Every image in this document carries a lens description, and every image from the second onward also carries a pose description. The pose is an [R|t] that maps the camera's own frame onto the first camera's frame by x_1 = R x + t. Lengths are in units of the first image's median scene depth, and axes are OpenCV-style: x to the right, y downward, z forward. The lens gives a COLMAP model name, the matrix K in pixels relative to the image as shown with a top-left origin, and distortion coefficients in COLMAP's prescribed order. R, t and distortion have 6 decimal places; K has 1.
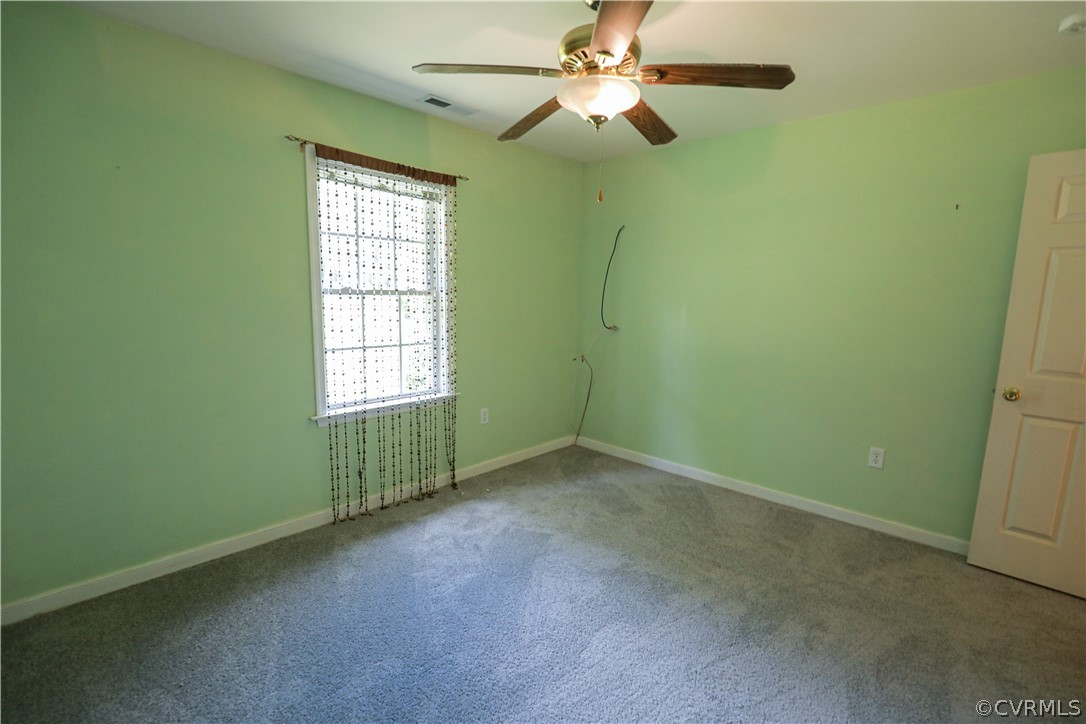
lens RADIAL K [[497.9, 0, 544.8], [0, 497.9, 364.8], [0, 0, 1]] dist [-0.038269, 0.007096]
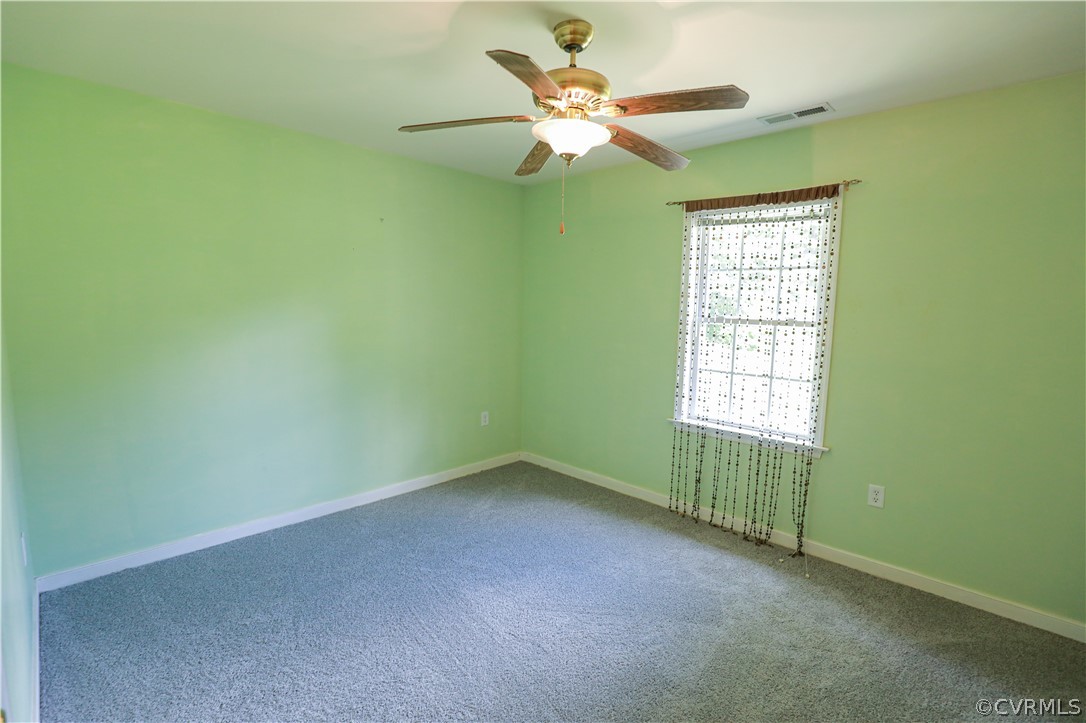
lens RADIAL K [[497.9, 0, 541.4], [0, 497.9, 360.8], [0, 0, 1]] dist [-0.038269, 0.007096]
pose [[-0.025316, 0.093405, -0.995306, 0.722249], [-0.160368, 0.982351, 0.096268, -0.099559], [0.986733, 0.162053, -0.009890, 0.618448]]
